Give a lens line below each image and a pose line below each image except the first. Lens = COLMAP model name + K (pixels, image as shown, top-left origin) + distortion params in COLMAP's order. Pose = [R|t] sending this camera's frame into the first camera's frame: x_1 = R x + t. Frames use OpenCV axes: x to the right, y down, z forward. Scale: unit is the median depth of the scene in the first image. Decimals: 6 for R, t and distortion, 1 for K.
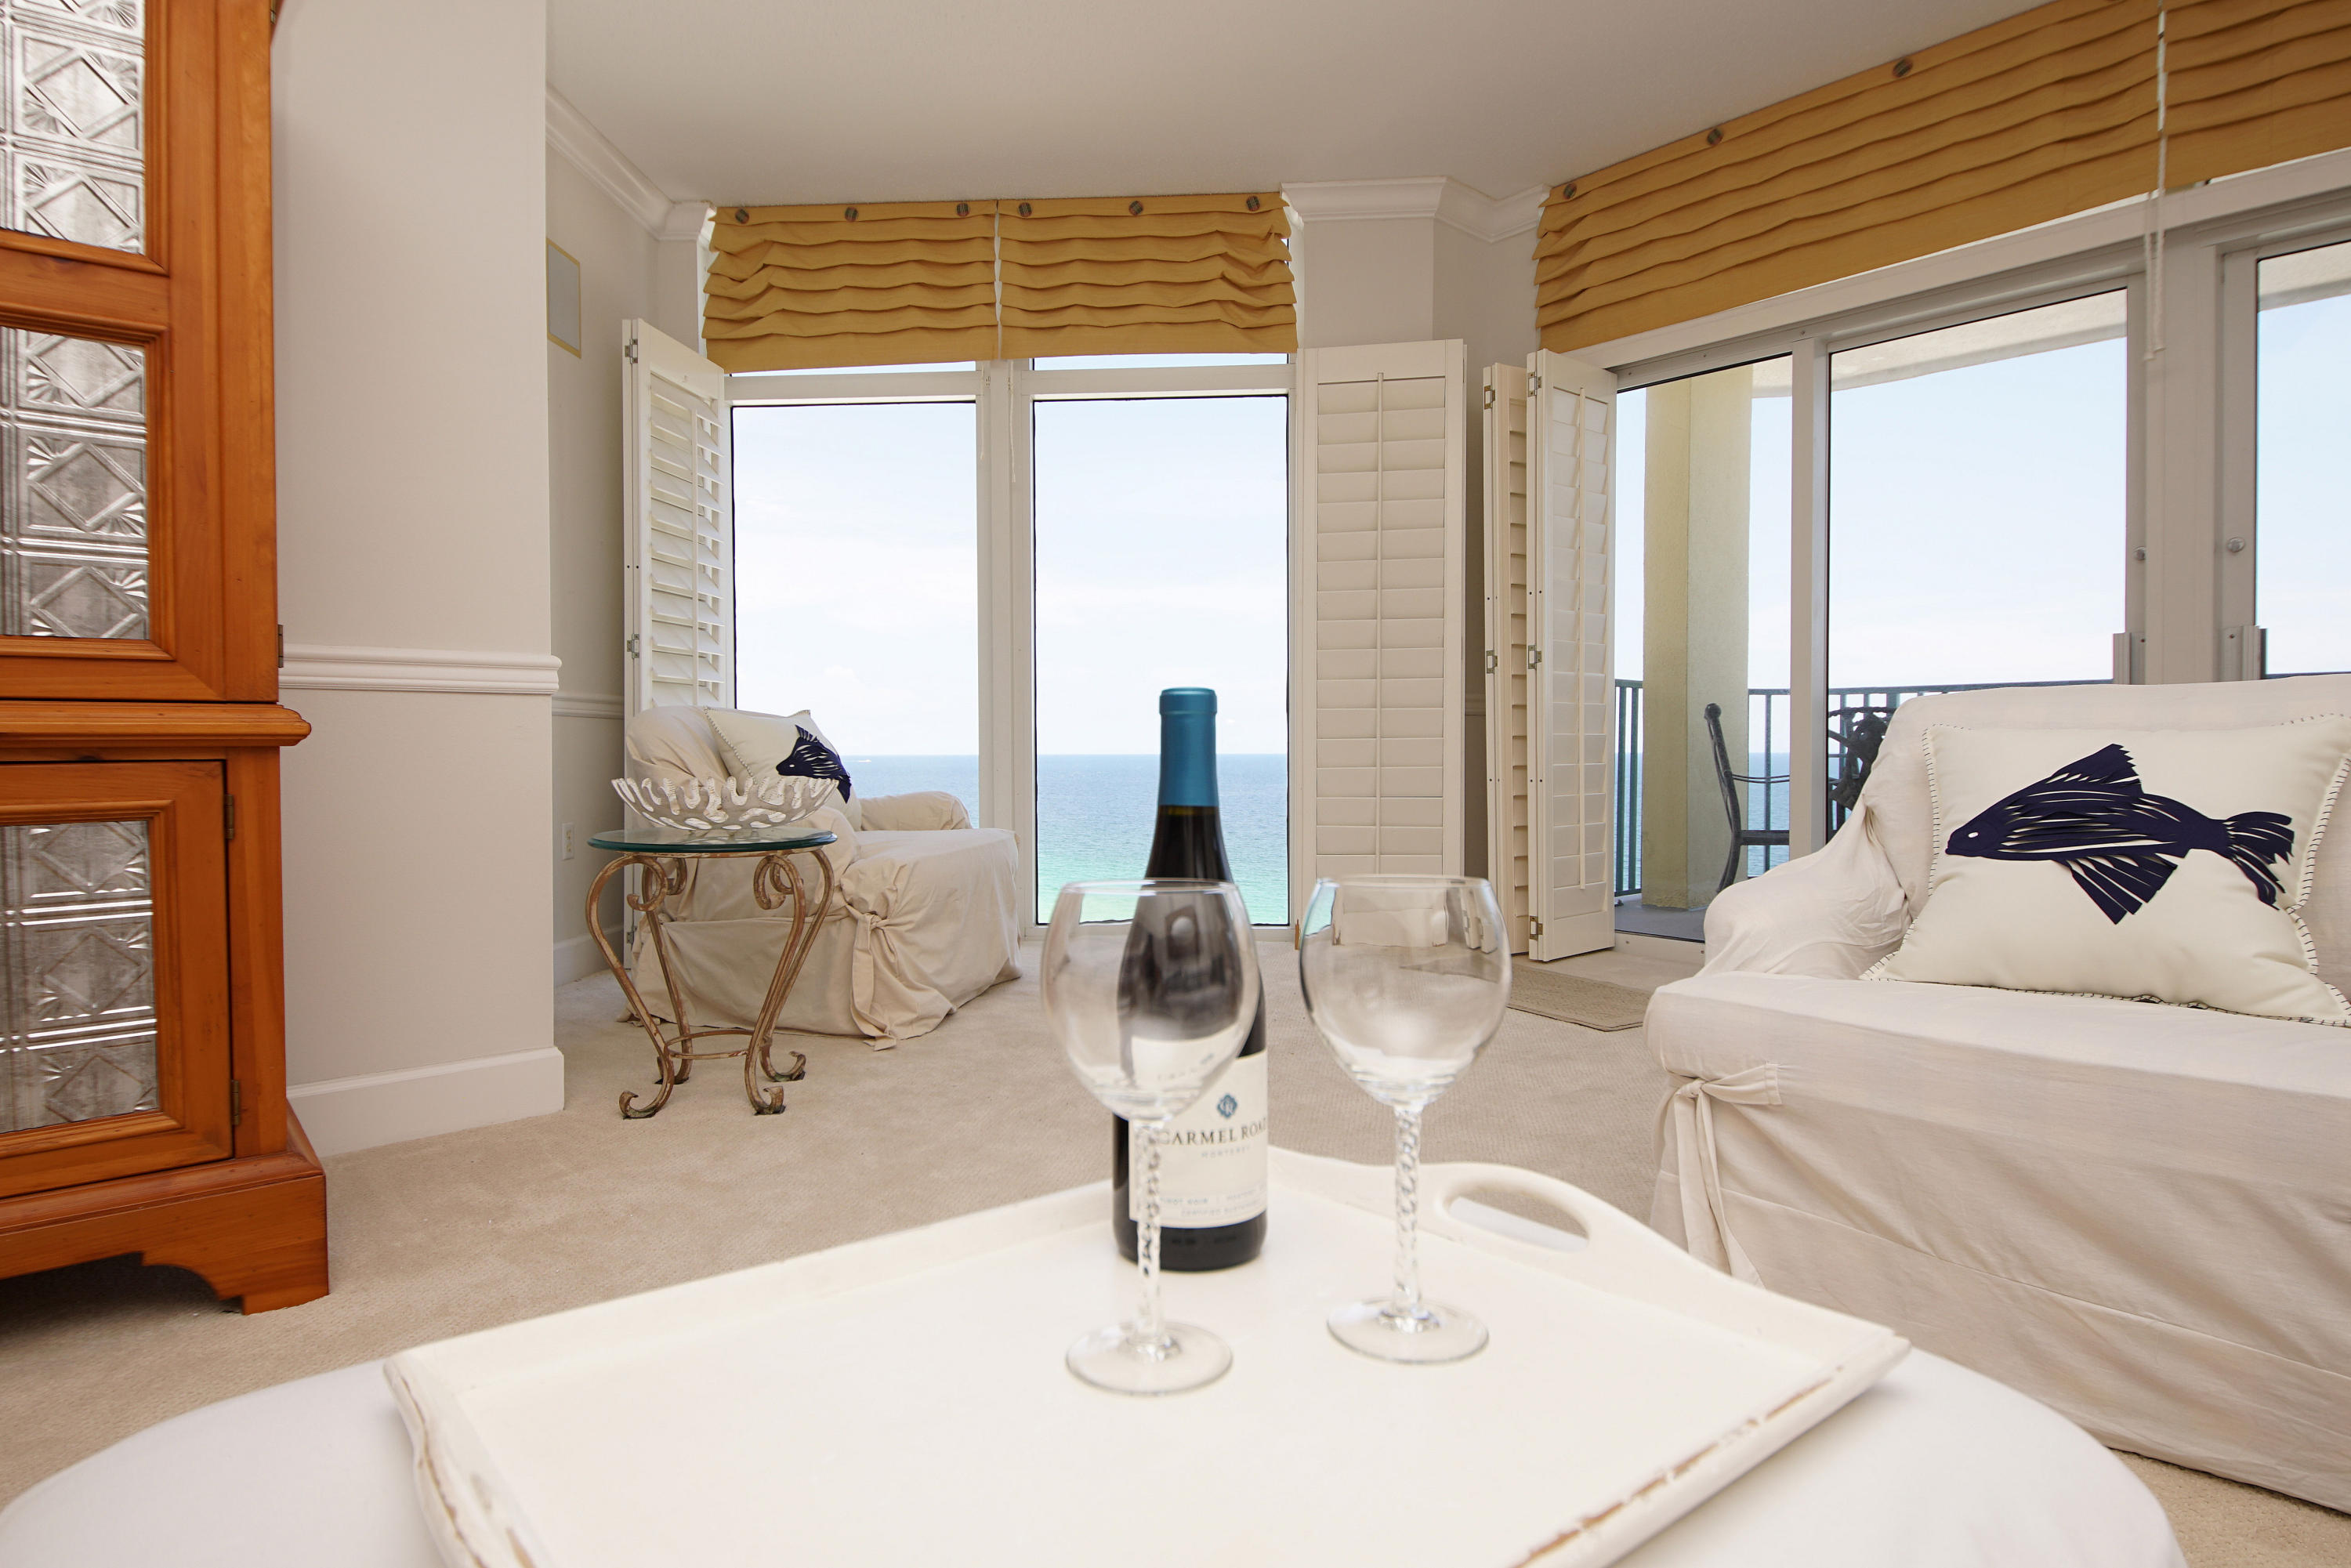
lens RADIAL K [[1255.2, 0, 1165.3], [0, 1255.2, 780.1], [0, 0, 1]] dist [0.022706, -0.025540]
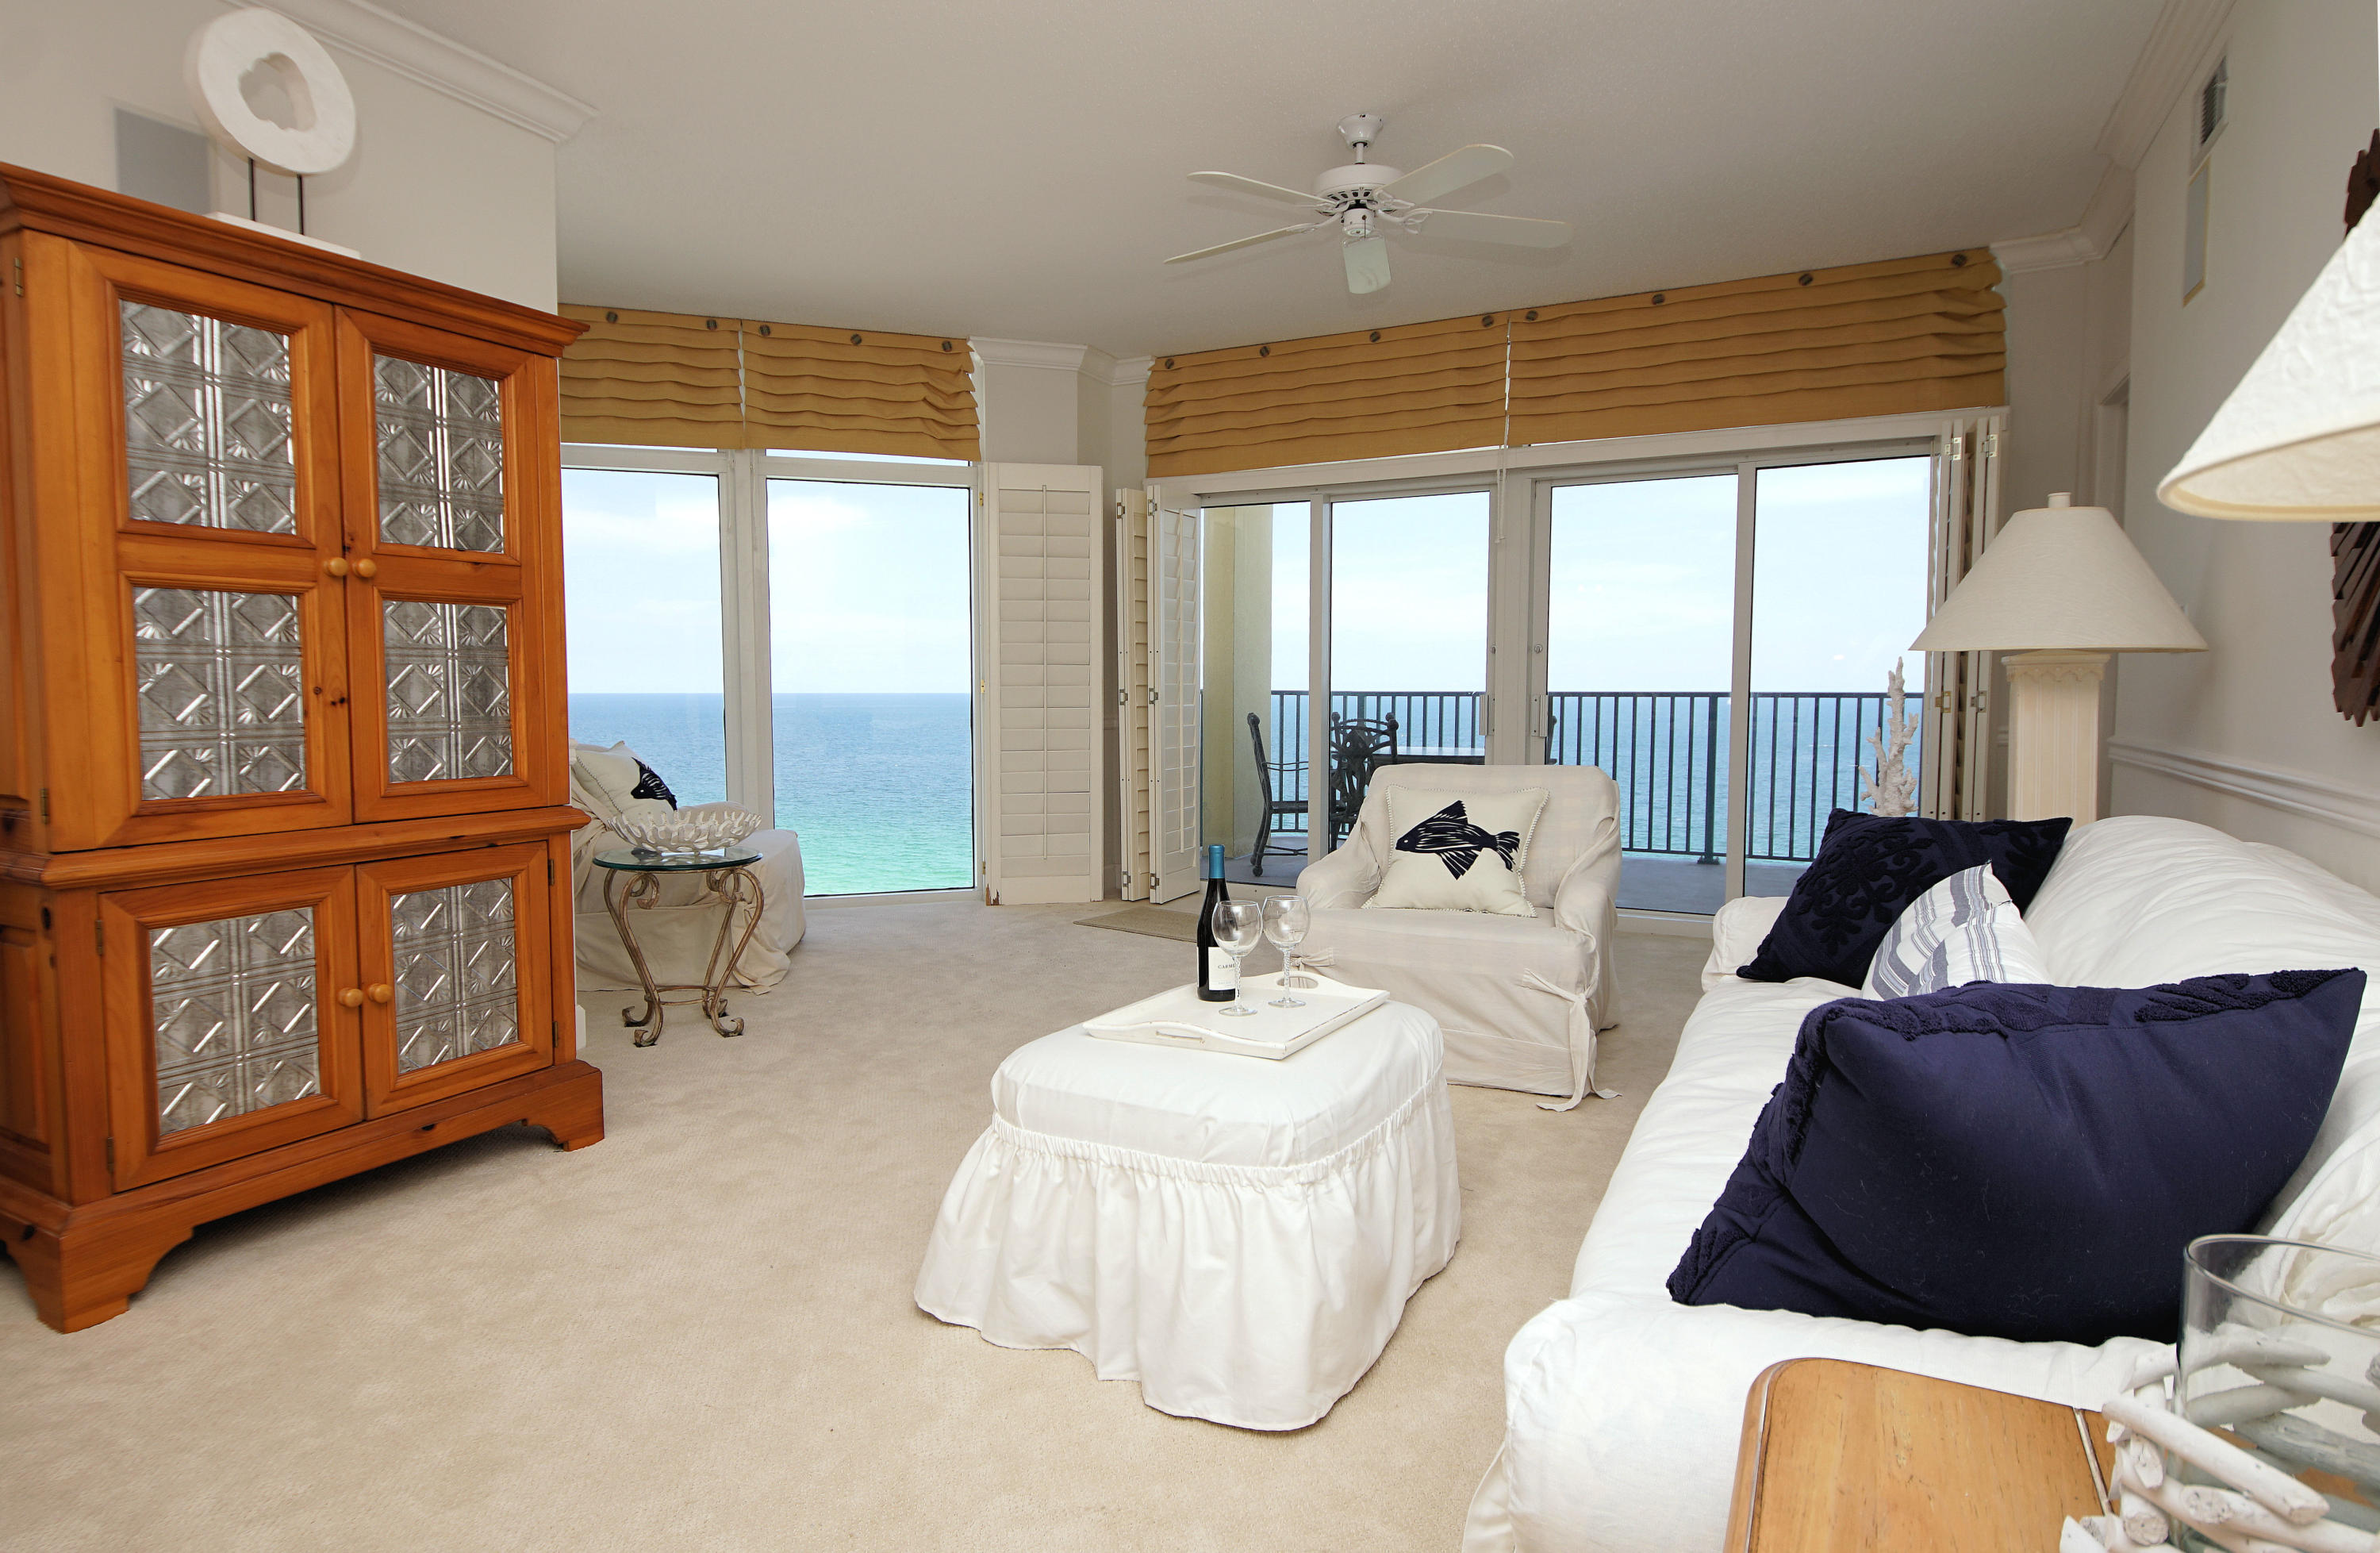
lens RADIAL K [[1288.3, 0, 1184.2], [0, 1288.3, 789.2], [0, 0, 1]] dist [0.001463, -0.004399]
pose [[0.923547, -0.024689, 0.382689, -0.241572], [0.003341, 0.998406, 0.056347, -0.072713], [-0.383470, -0.050761, 0.922157, -0.385741]]
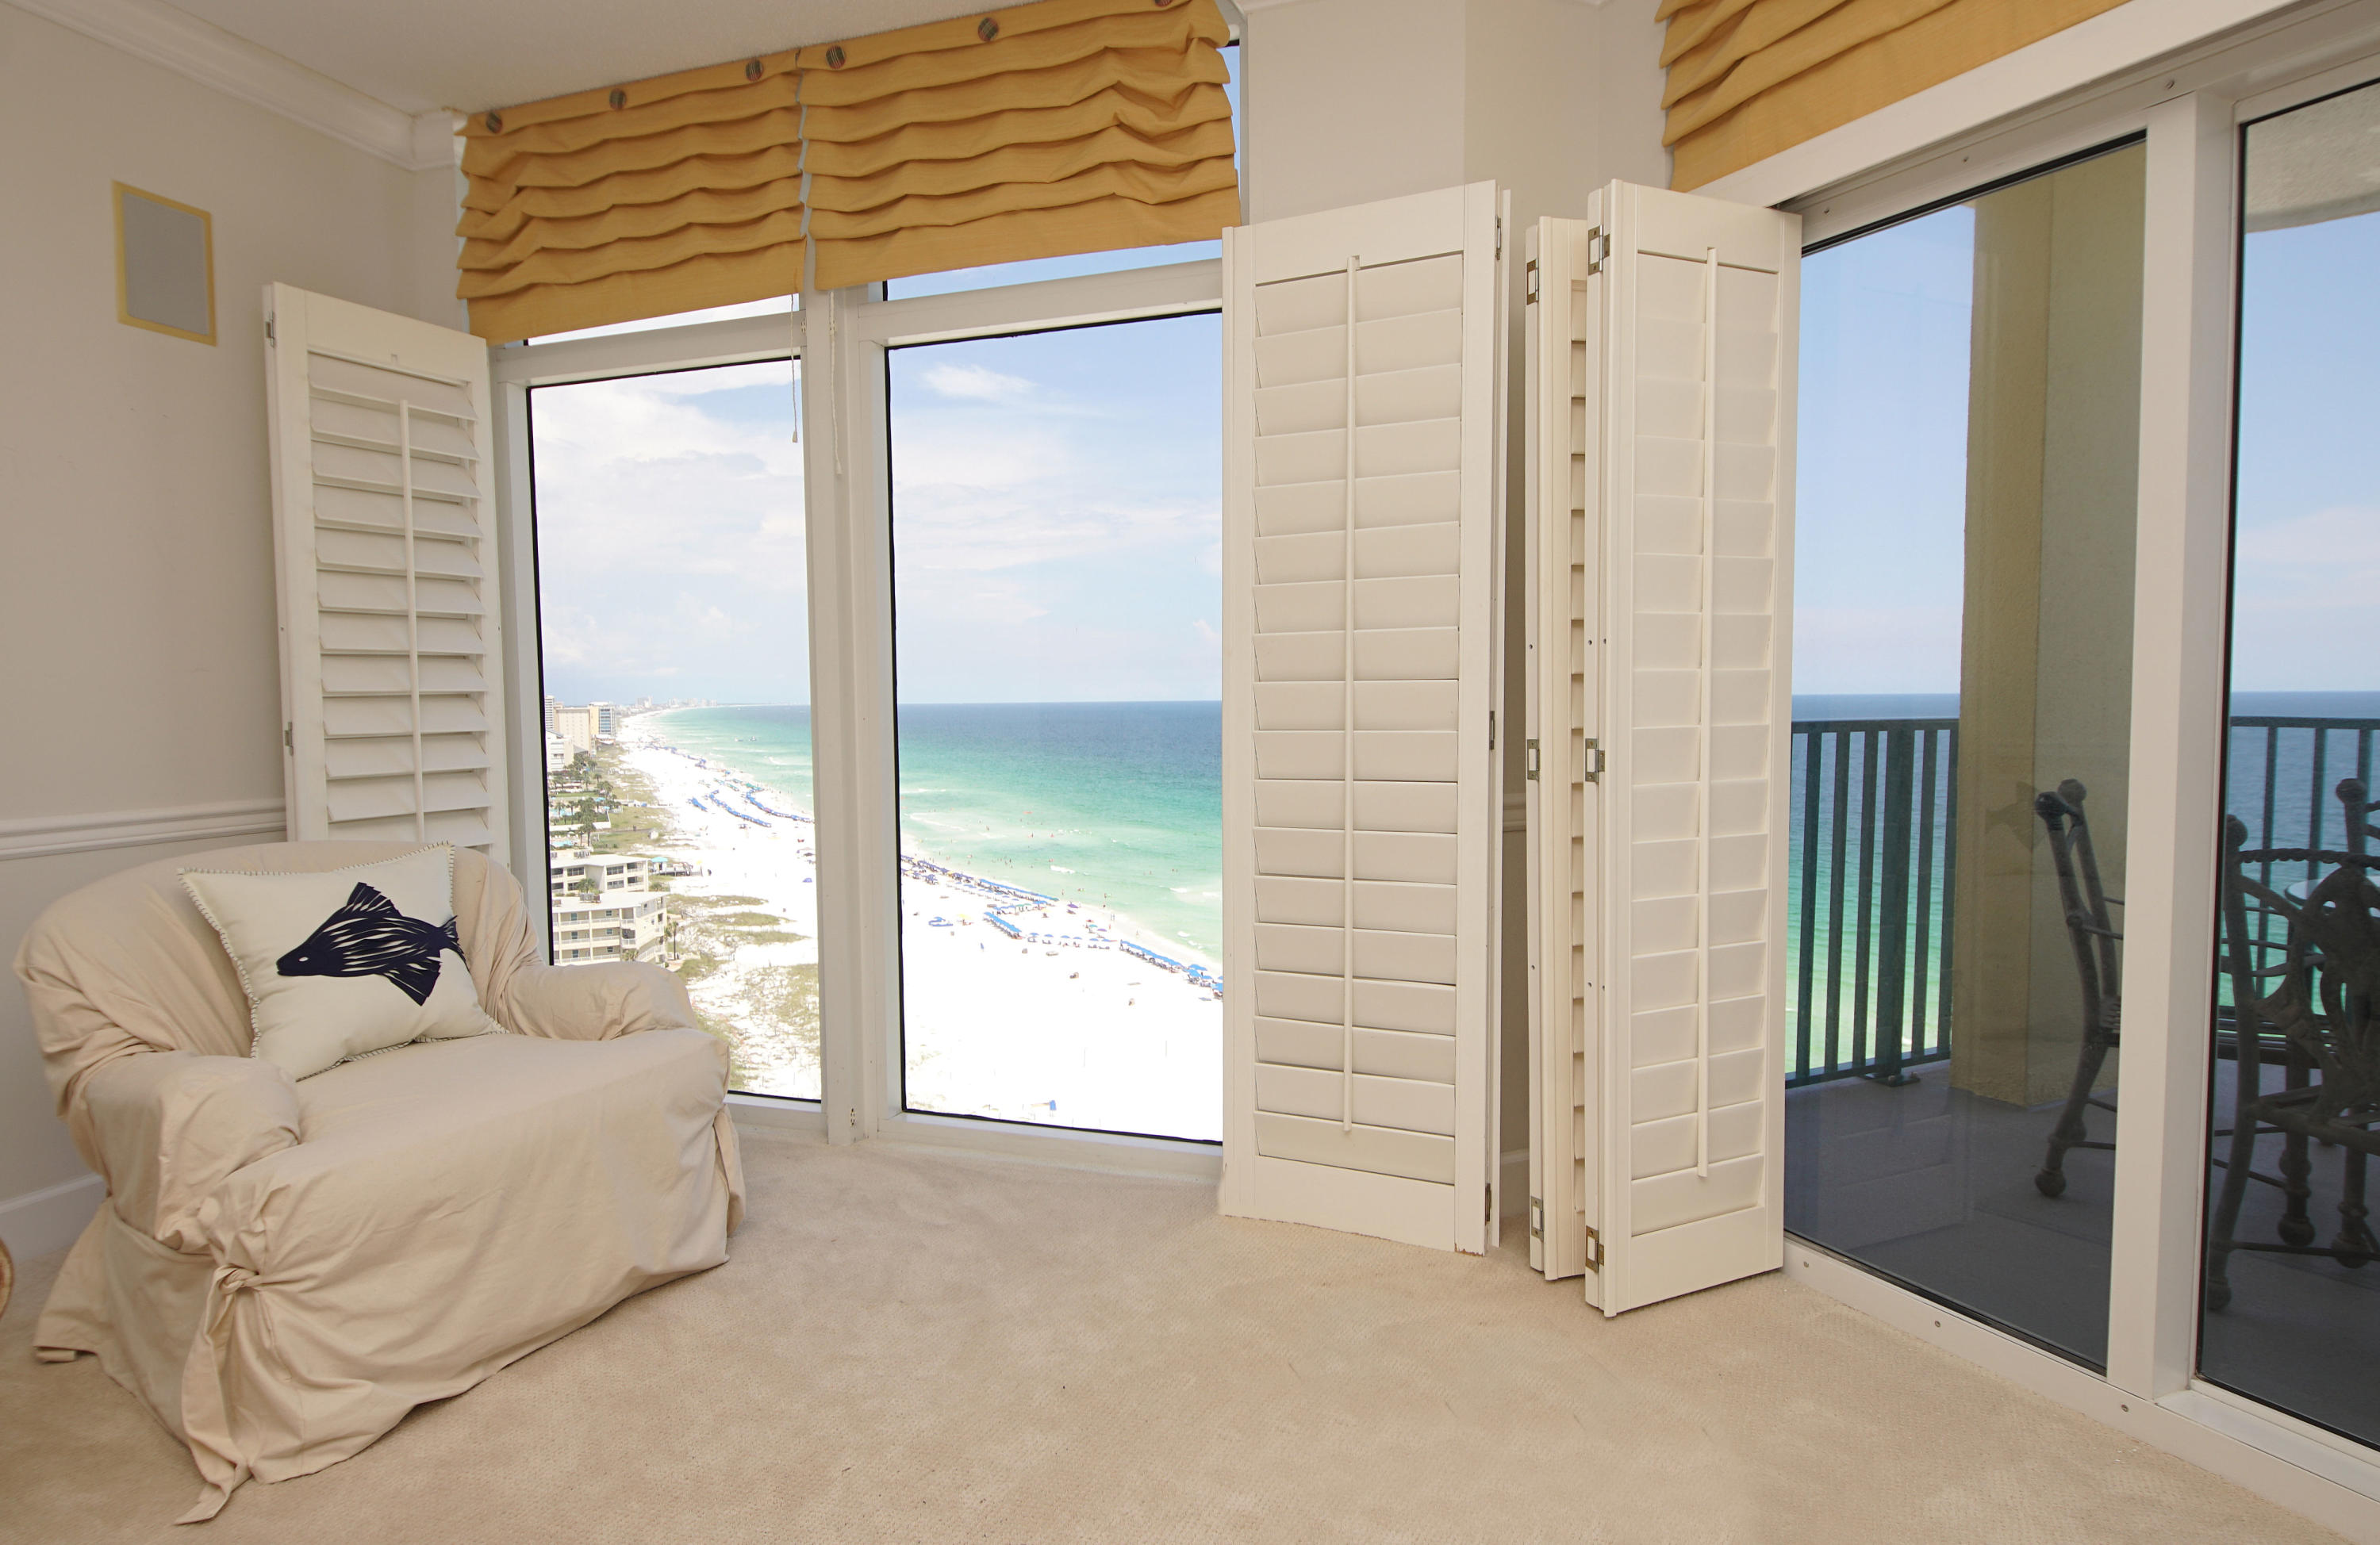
lens RADIAL K [[1287.9, 0, 1188.5], [0, 1287.9, 776.9], [0, 0, 1]] dist [0.001463, -0.004399]
pose [[0.961393, 0.012734, -0.274885, 0.271466], [-0.000399, 0.998992, 0.044885, -0.113125], [0.275179, -0.043042, 0.960429, 0.409984]]
